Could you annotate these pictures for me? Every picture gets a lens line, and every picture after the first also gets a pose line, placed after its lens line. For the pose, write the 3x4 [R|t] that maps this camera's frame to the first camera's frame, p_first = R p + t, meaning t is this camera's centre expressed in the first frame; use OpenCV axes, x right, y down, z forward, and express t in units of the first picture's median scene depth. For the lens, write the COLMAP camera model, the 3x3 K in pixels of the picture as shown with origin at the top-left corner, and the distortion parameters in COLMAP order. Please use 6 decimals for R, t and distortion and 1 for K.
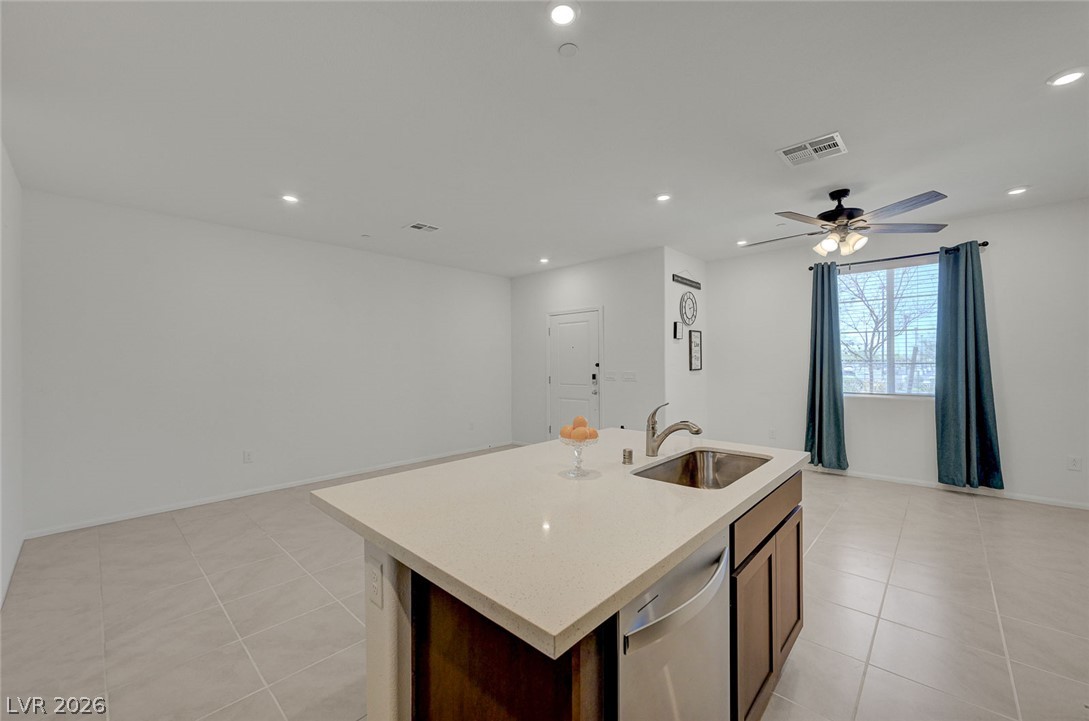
lens RADIAL K [[426.3, 0, 549.2], [0, 426.3, 362.2], [0, 0, 1]] dist [-0.001804, -0.000201]
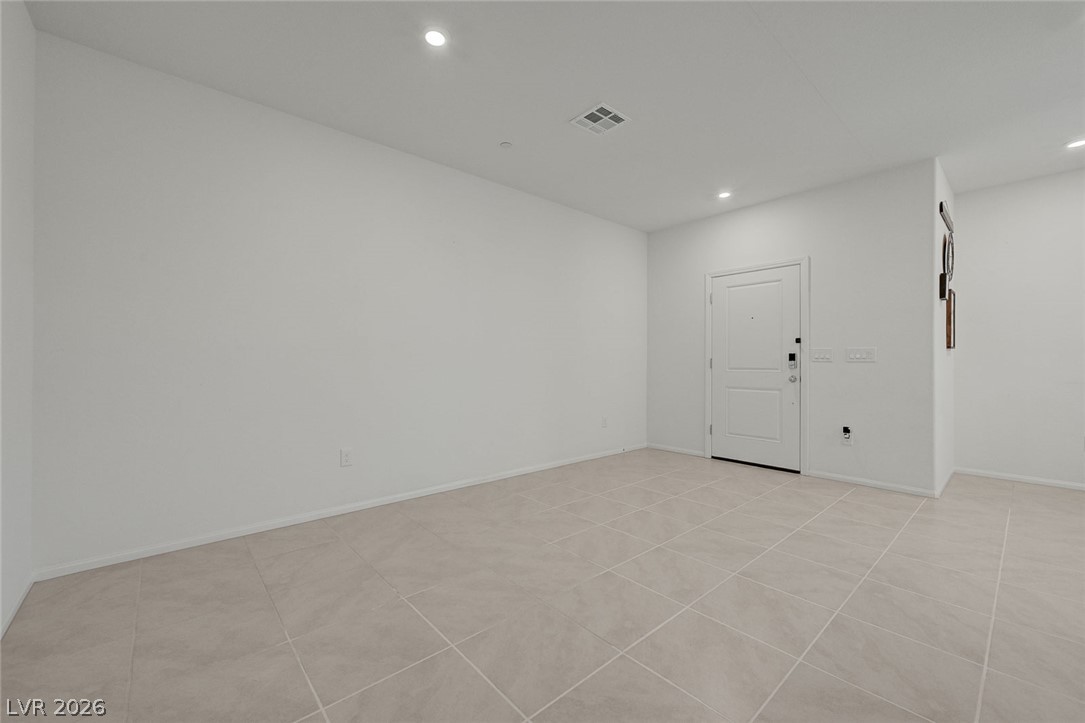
lens RADIAL K [[430.6, 0, 547.3], [0, 430.6, 362.6], [0, 0, 1]] dist [-0.001489, -0.000330]
pose [[0.995513, 0.010501, -0.094044, -0.236530], [-0.010254, 0.999943, 0.003112, 0.045248], [0.094072, -0.002134, 0.995563, 0.247865]]
